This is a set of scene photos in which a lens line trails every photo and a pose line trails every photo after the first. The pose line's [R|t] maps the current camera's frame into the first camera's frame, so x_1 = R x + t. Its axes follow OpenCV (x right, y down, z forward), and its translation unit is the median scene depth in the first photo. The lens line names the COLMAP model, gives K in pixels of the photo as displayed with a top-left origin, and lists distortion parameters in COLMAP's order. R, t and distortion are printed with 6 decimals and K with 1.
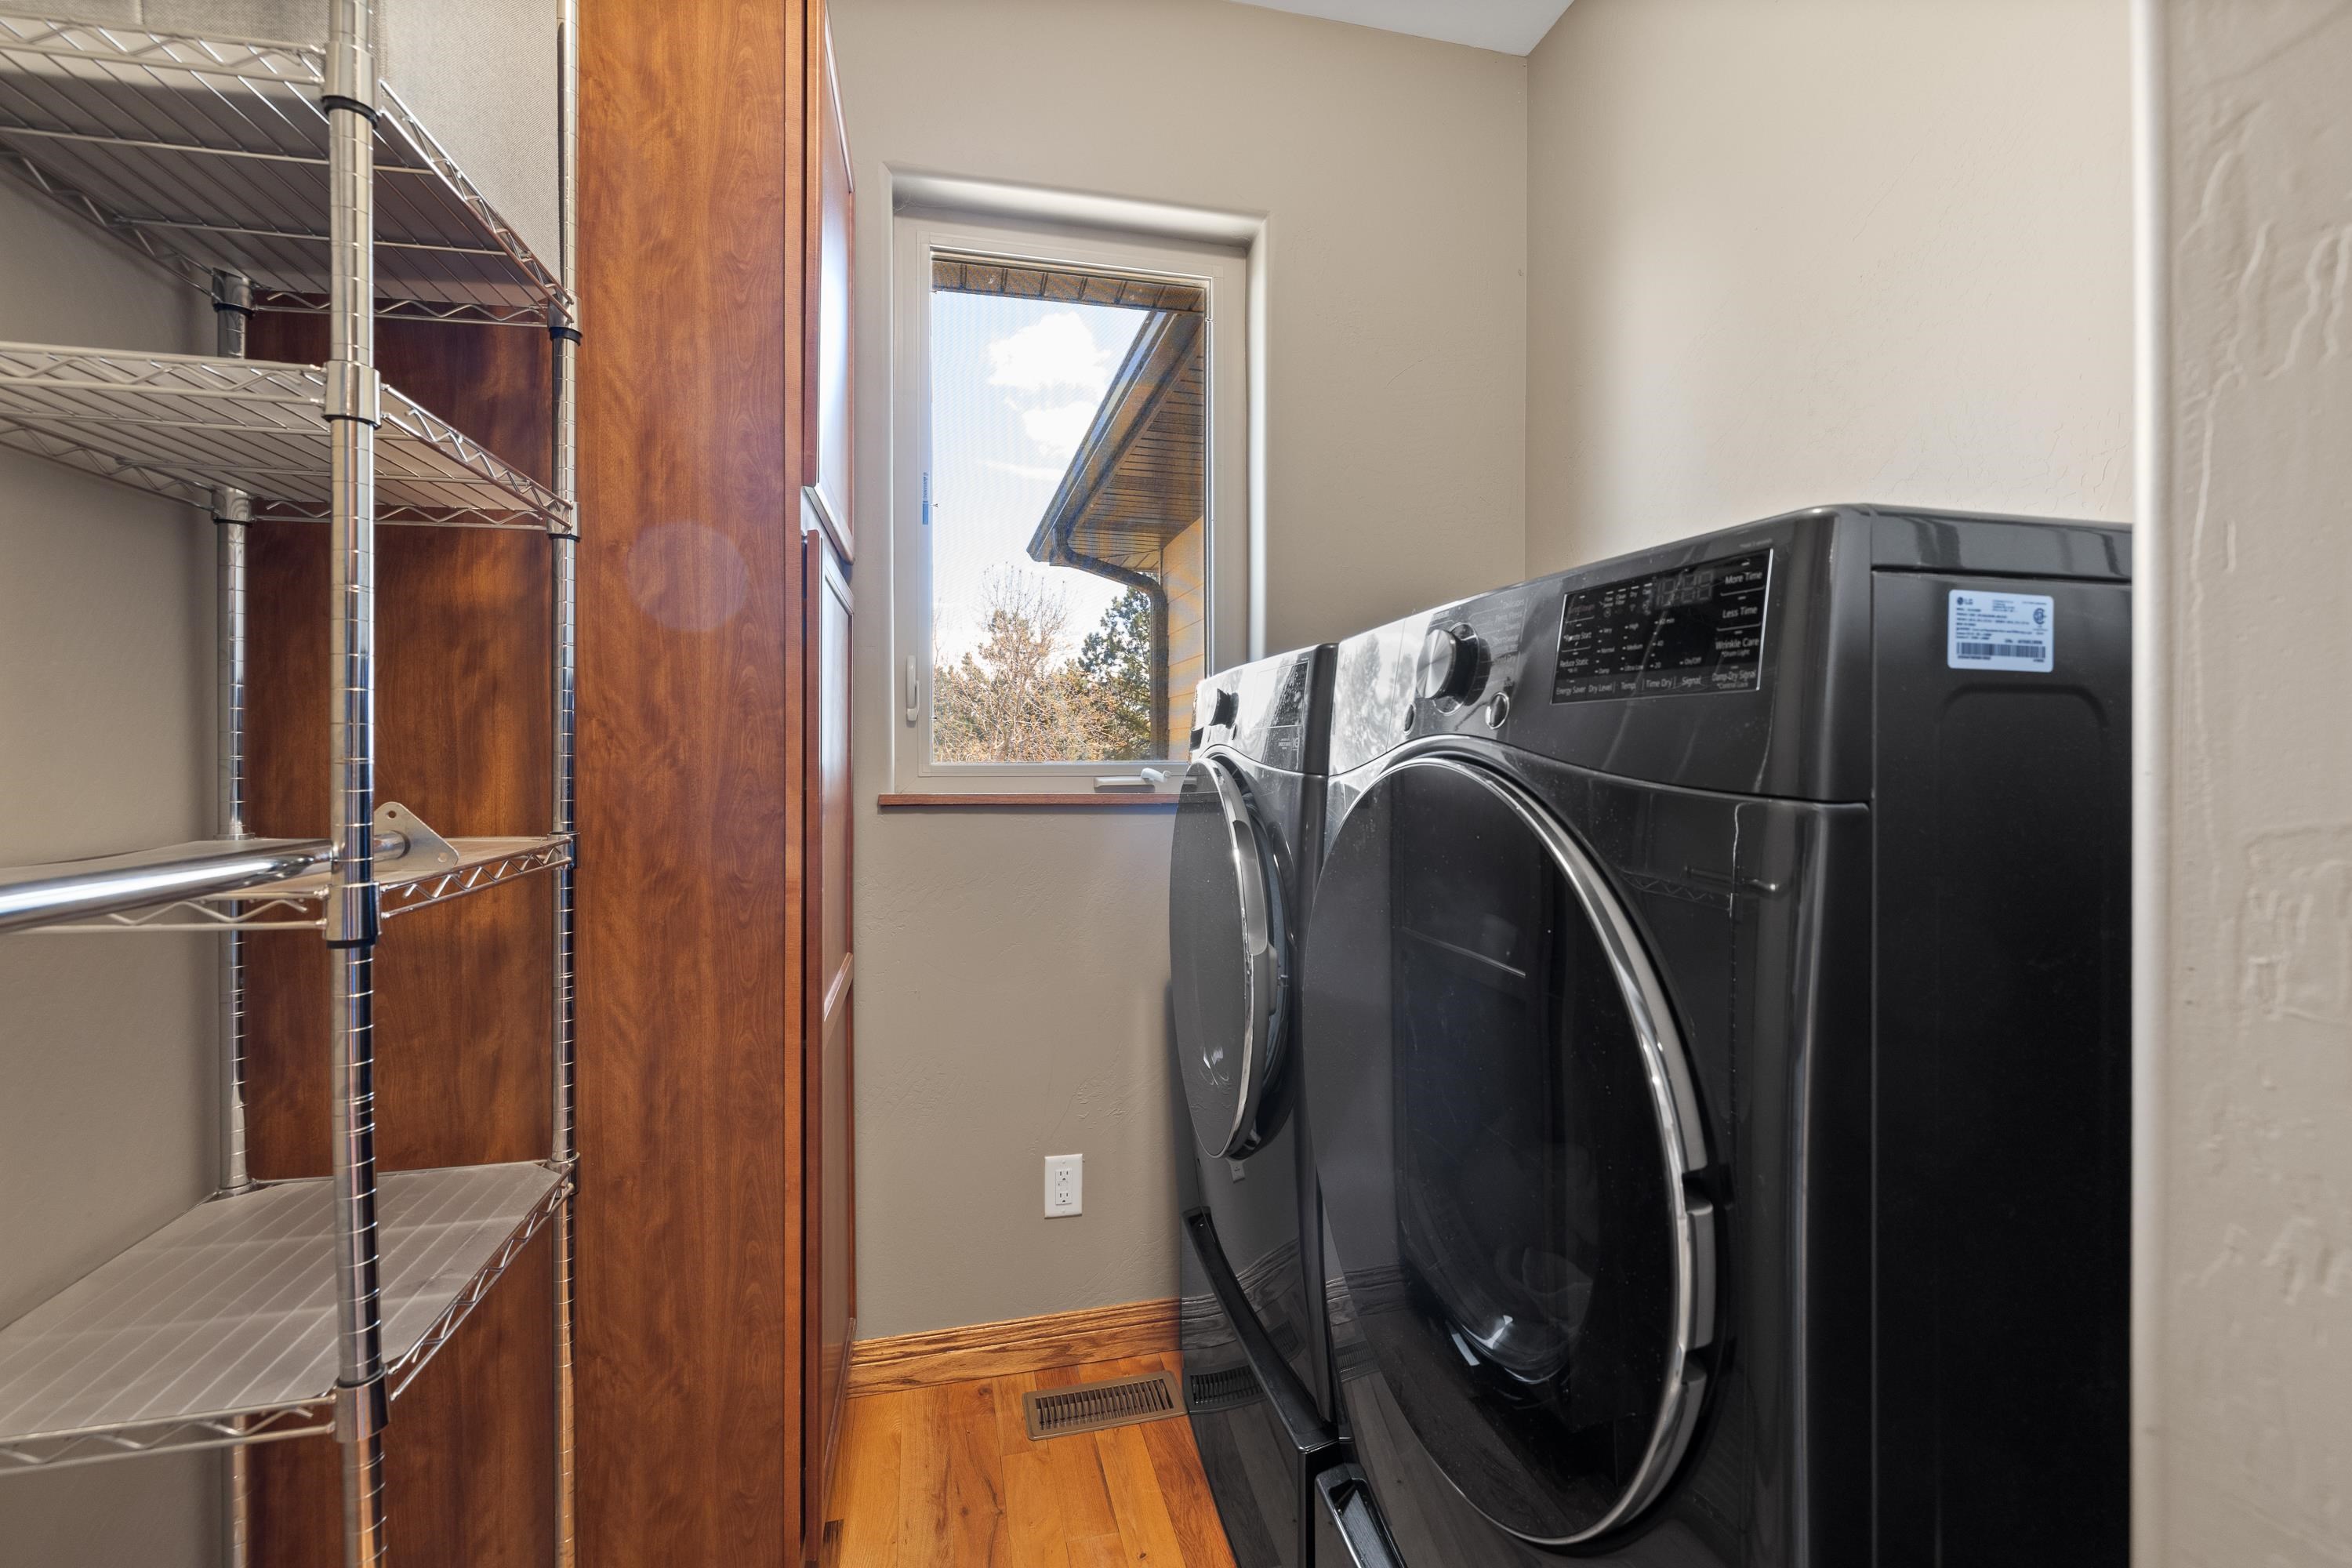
lens RADIAL K [[1021.1, 0, 1174.6], [0, 1021.1, 772.1], [0, 0, 1]] dist [-0.023387, -0.000524]
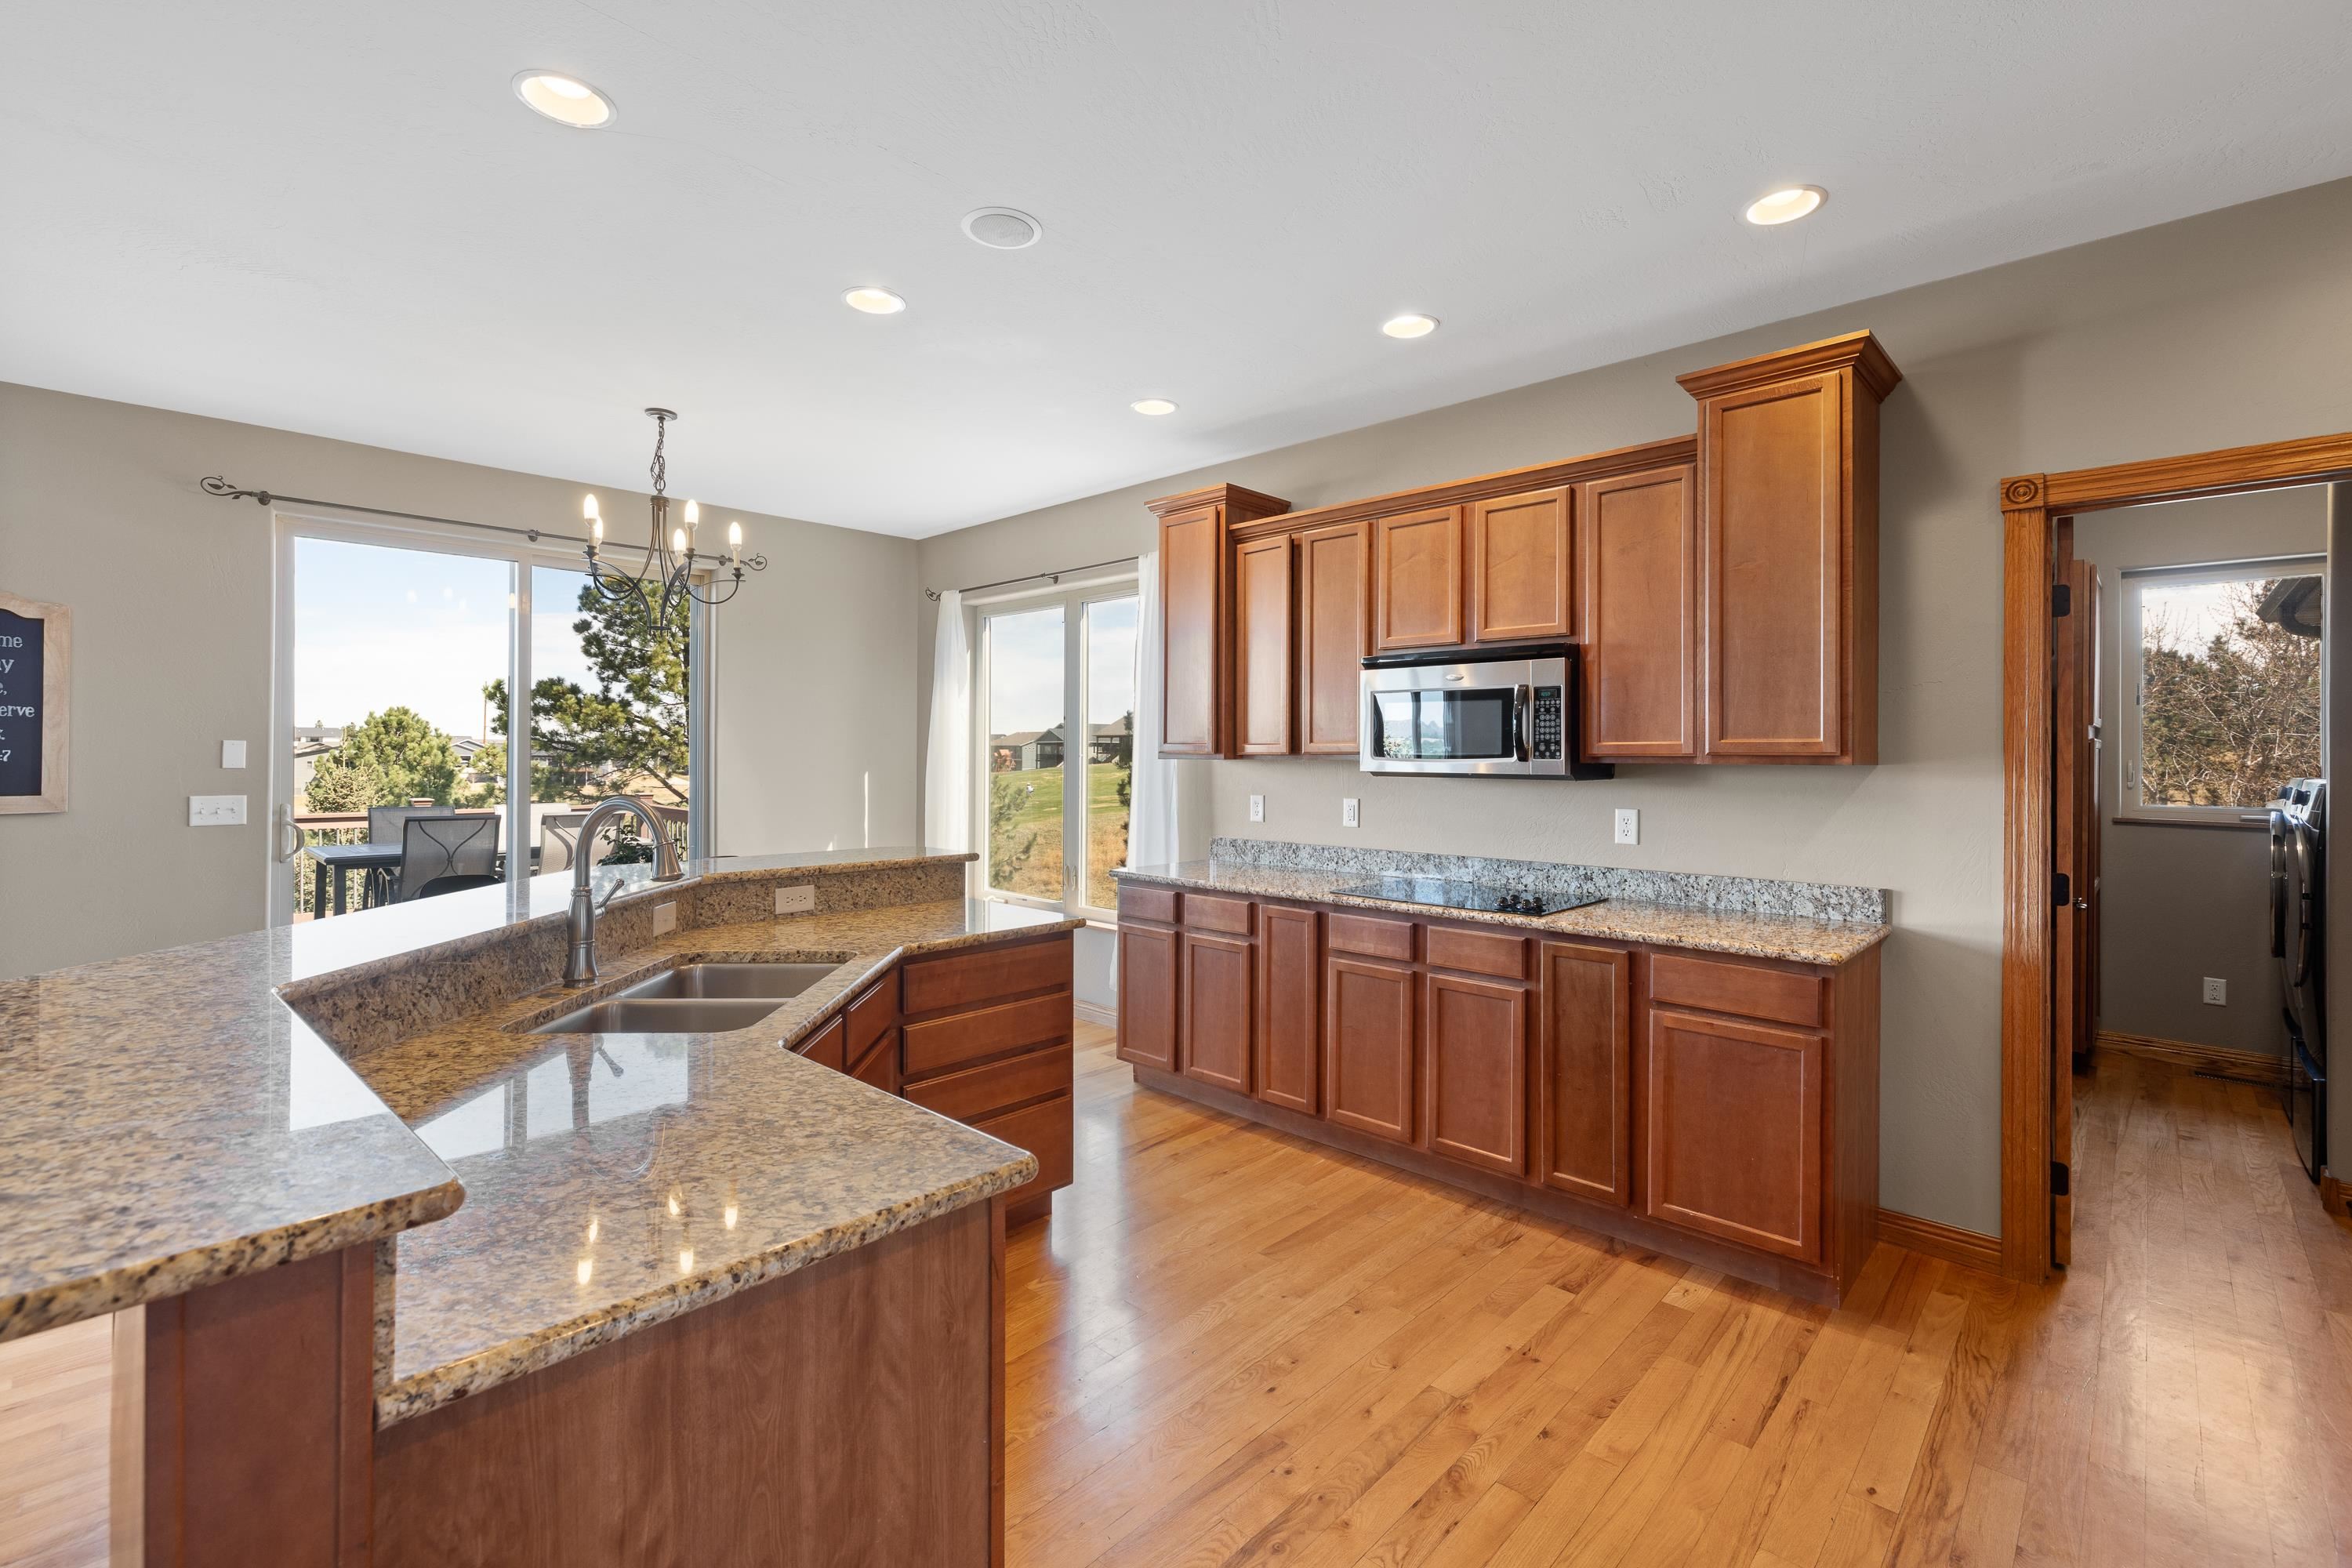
lens RADIAL K [[1021.1, 0, 1177.5], [0, 1021.1, 772.4], [0, 0, 1]] dist [-0.023387, -0.000524]
pose [[0.531486, 0.012326, -0.846978, 0.543196], [-0.016427, 0.999856, 0.004242, -0.060331], [0.846908, 0.011659, 0.531612, -2.200078]]
